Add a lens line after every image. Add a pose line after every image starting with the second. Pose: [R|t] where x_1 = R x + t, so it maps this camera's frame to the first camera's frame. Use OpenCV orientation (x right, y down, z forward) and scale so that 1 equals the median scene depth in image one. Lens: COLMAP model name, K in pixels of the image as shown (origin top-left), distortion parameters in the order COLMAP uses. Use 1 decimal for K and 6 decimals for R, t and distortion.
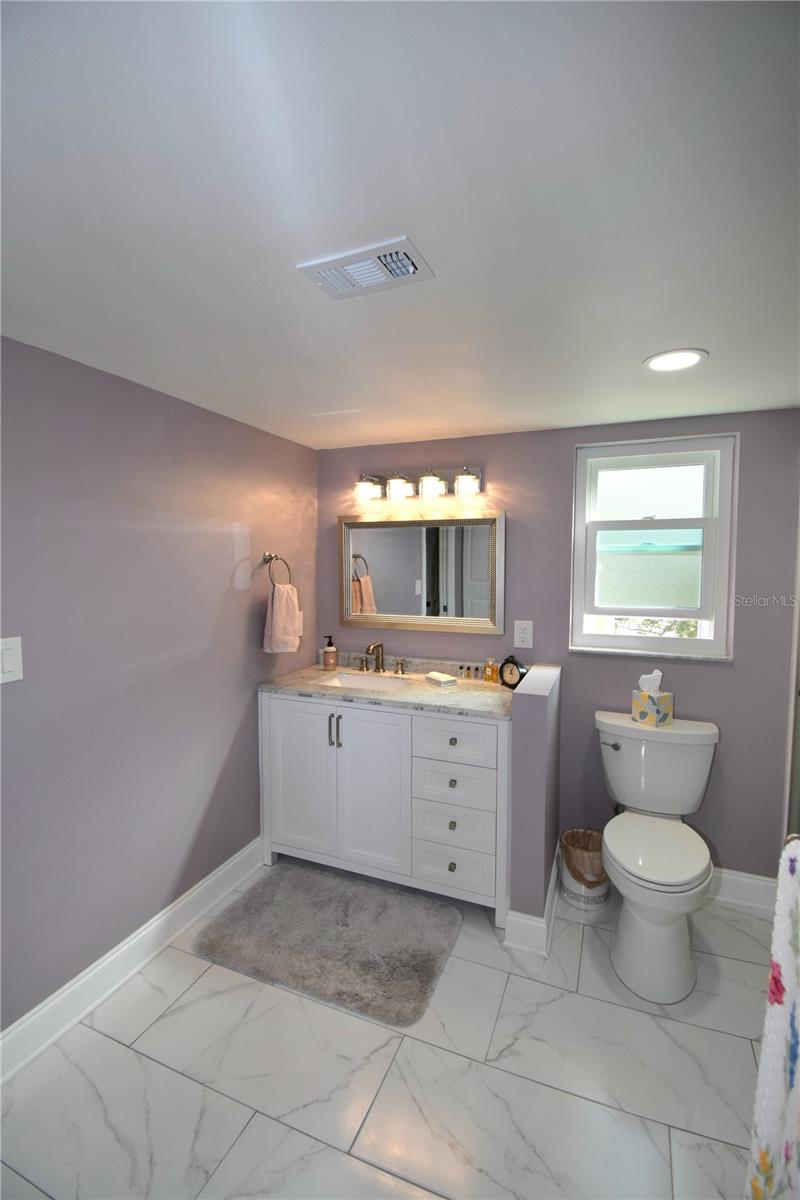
lens RADIAL K [[526.8, 0, 400.4], [0, 526.8, 596.3], [0, 0, 1]] dist [0.019353, -0.025778]
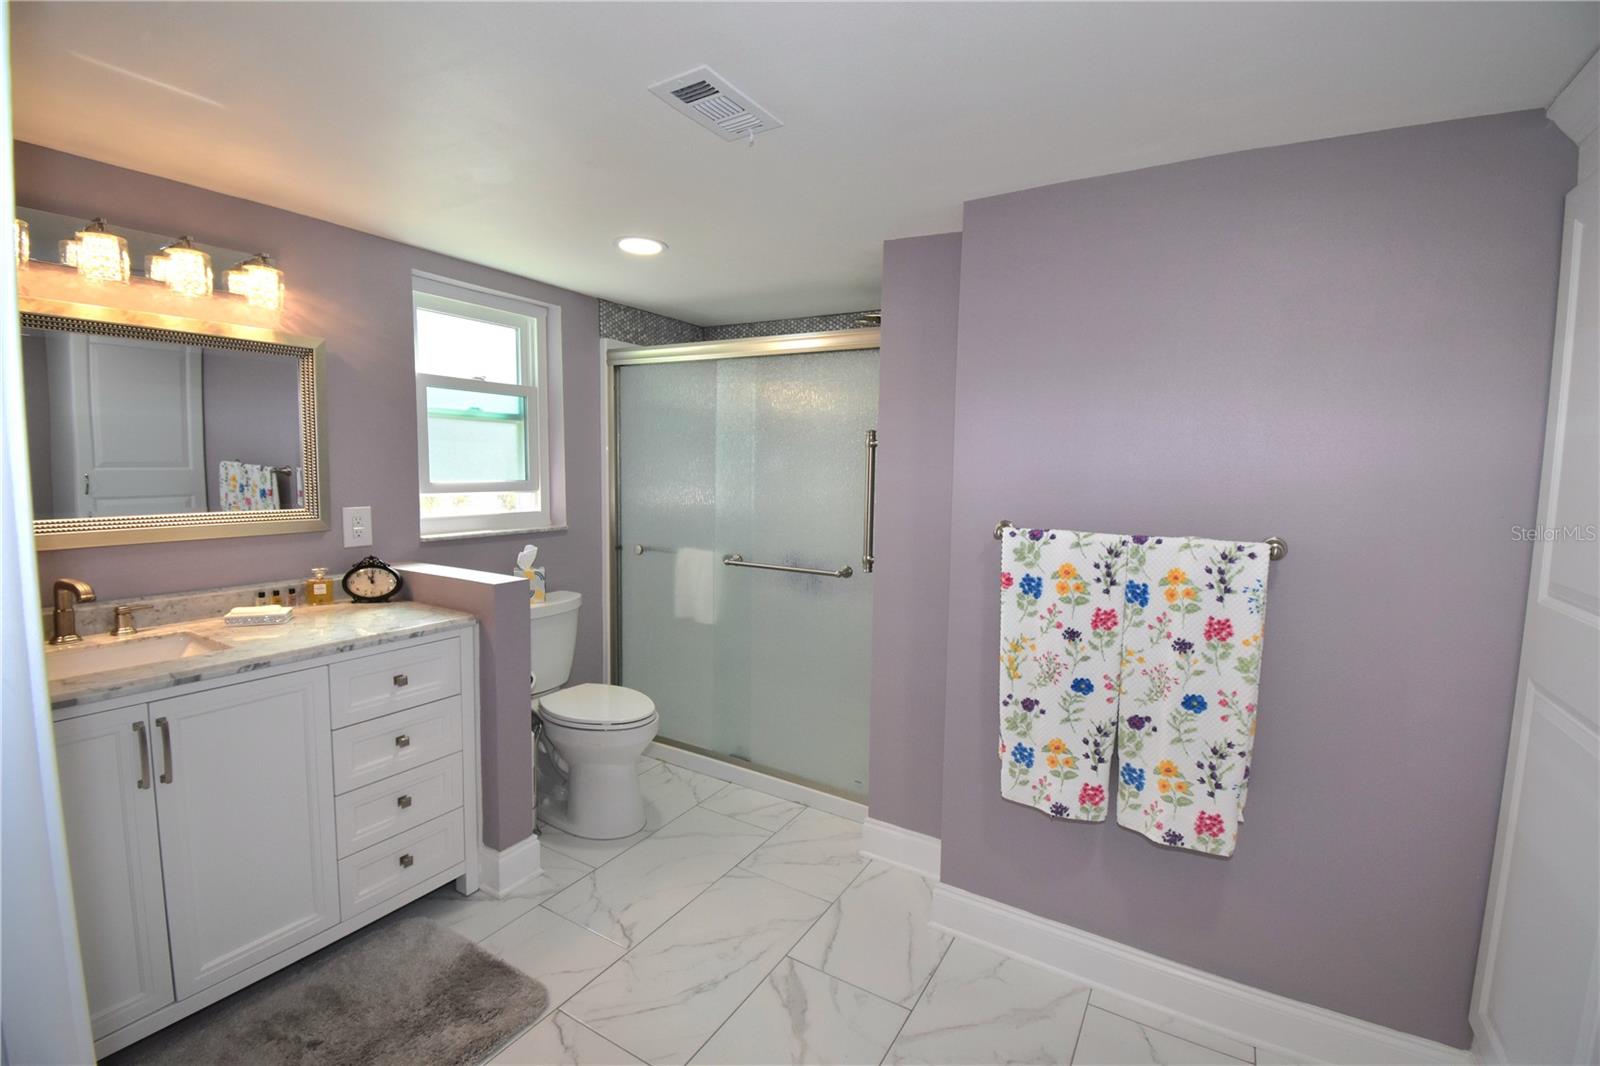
lens RADIAL K [[702.4, 0, 804.1], [0, 702.4, 532.7], [0, 0, 1]] dist [0.019353, -0.025778]
pose [[0.140879, -0.094879, 0.985470, -0.656360], [0.040236, 0.995124, 0.090056, 0.022648], [-0.989209, 0.026965, 0.144009, 0.323766]]
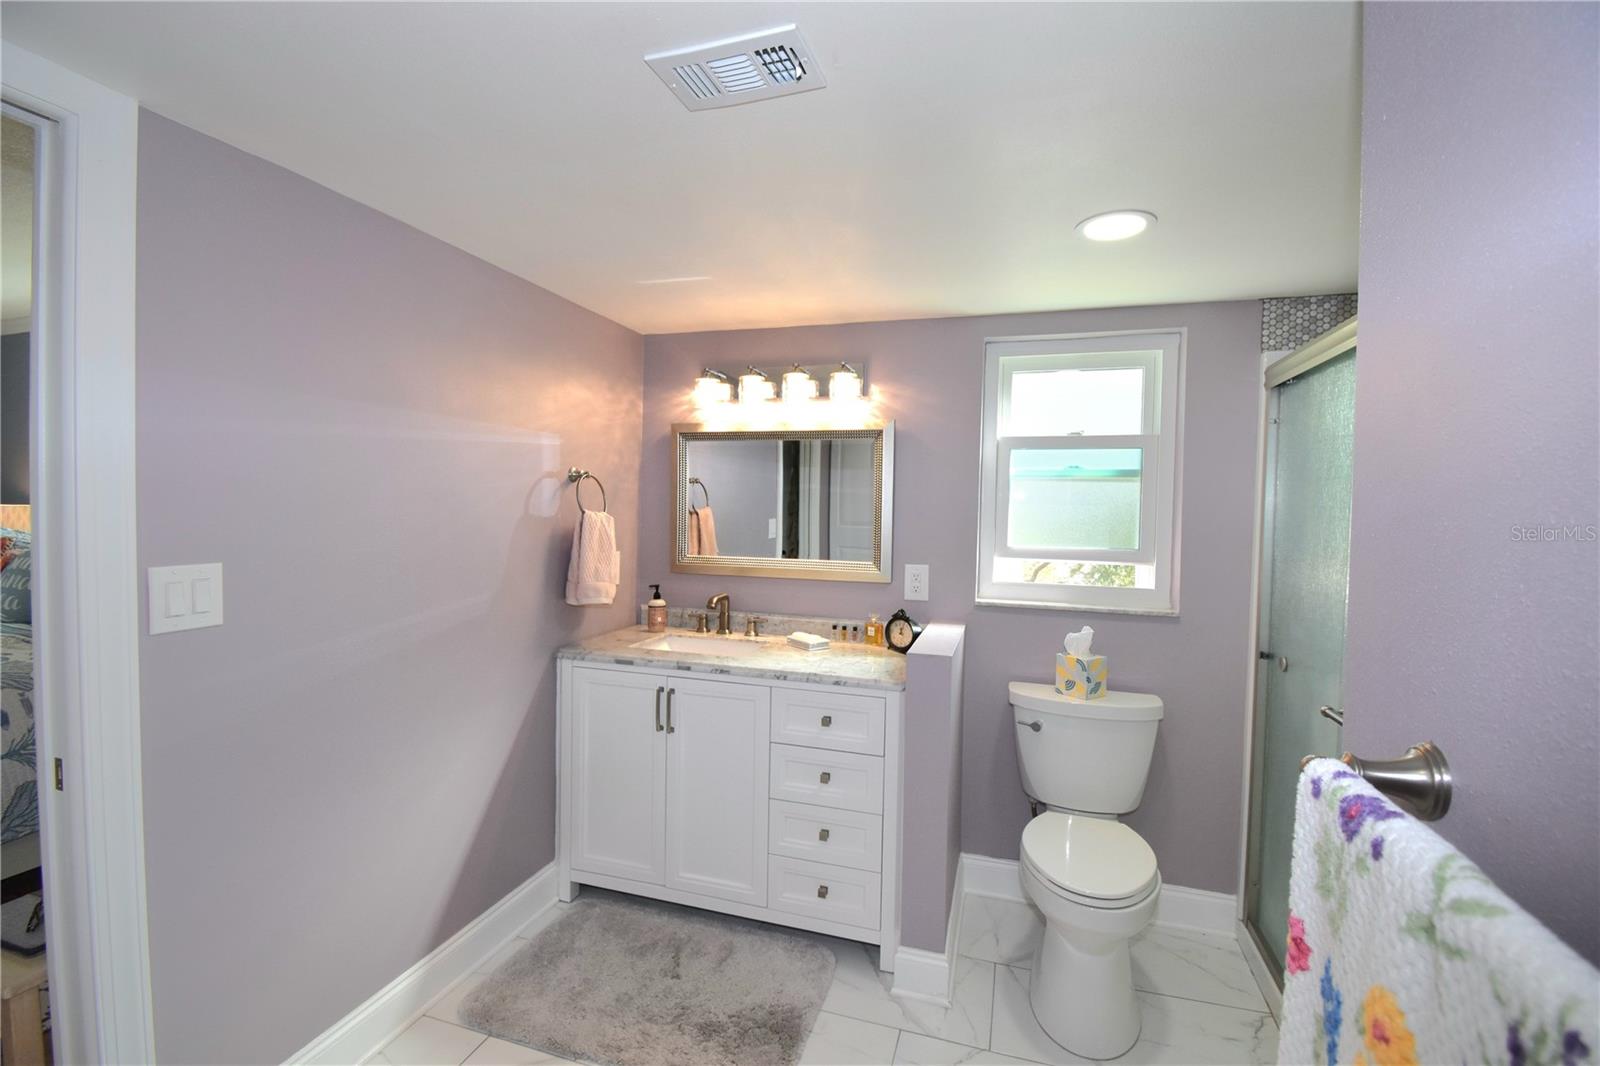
lens RADIAL K [[702.4, 0, 804.1], [0, 702.4, 532.7], [0, 0, 1]] dist [0.019353, -0.025778]
pose [[0.995660, 0.015226, 0.091812, -0.025483], [-0.012530, 0.999475, -0.029867, 0.035841], [-0.092218, 0.028587, 0.995328, 0.002144]]
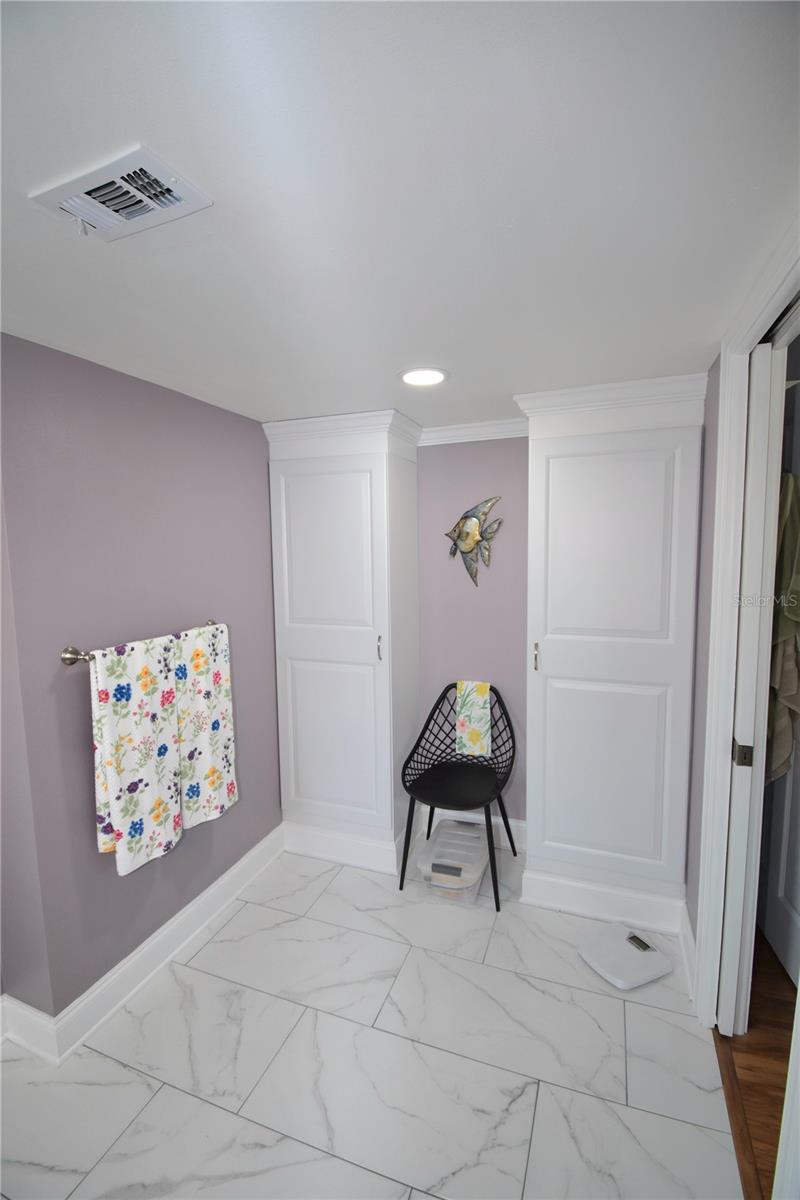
lens RADIAL K [[526.8, 0, 400.4], [0, 526.8, 596.3], [0, 0, 1]] dist [0.019353, -0.025778]
pose [[-0.999494, 0.014715, -0.028205, -0.209954], [0.010118, 0.987598, 0.156680, -0.074807], [0.030161, 0.156315, -0.987247, 0.885331]]
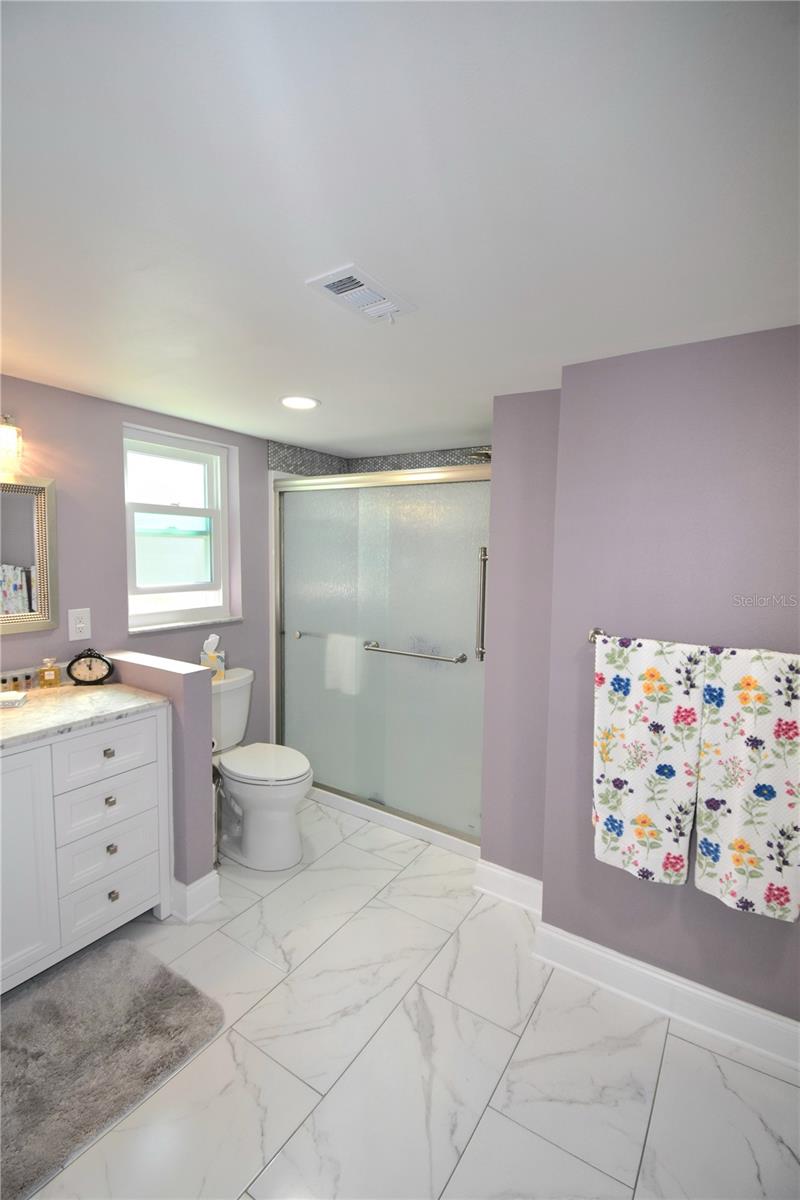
lens RADIAL K [[526.8, 0, 400.4], [0, 526.8, 596.3], [0, 0, 1]] dist [0.019353, -0.025778]
pose [[0.180002, -0.086750, 0.979833, -0.589025], [0.042503, 0.995859, 0.080361, -0.025269], [-0.982748, 0.027180, 0.182944, 0.345380]]
